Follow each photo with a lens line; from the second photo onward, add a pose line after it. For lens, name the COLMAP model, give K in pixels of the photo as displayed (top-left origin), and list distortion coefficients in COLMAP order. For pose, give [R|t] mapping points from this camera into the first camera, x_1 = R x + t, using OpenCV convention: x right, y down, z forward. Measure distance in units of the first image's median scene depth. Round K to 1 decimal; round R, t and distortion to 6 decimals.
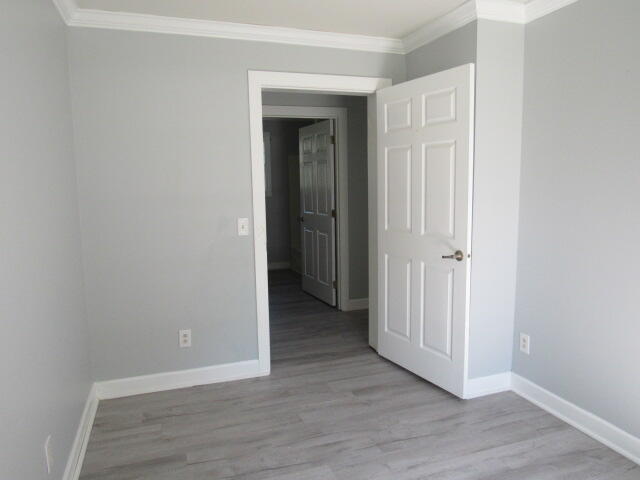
lens RADIAL K [[458.2, 0, 320.2], [0, 458.2, 243.1], [0, 0, 1]] dist [0.015351, 0.004927]
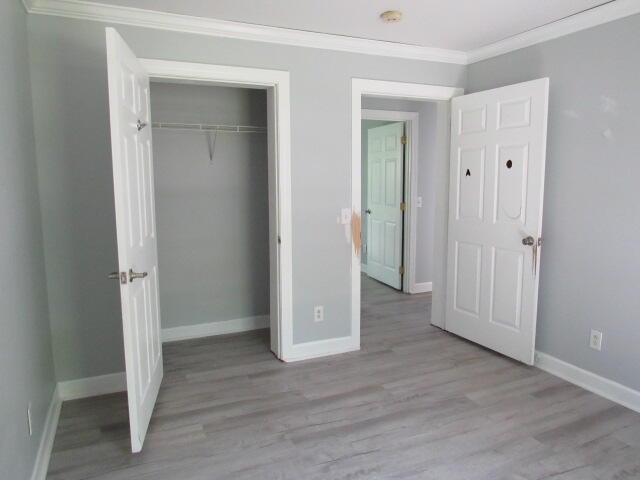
lens RADIAL K [[458.2, 0, 307.8], [0, 458.2, 238.8], [0, 0, 1]] dist [0.015351, 0.004927]
pose [[0.995063, -0.005590, 0.099088, -0.348523], [0.005641, 0.999984, -0.000227, 0.017249], [-0.099086, 0.000785, 0.995079, -0.101926]]
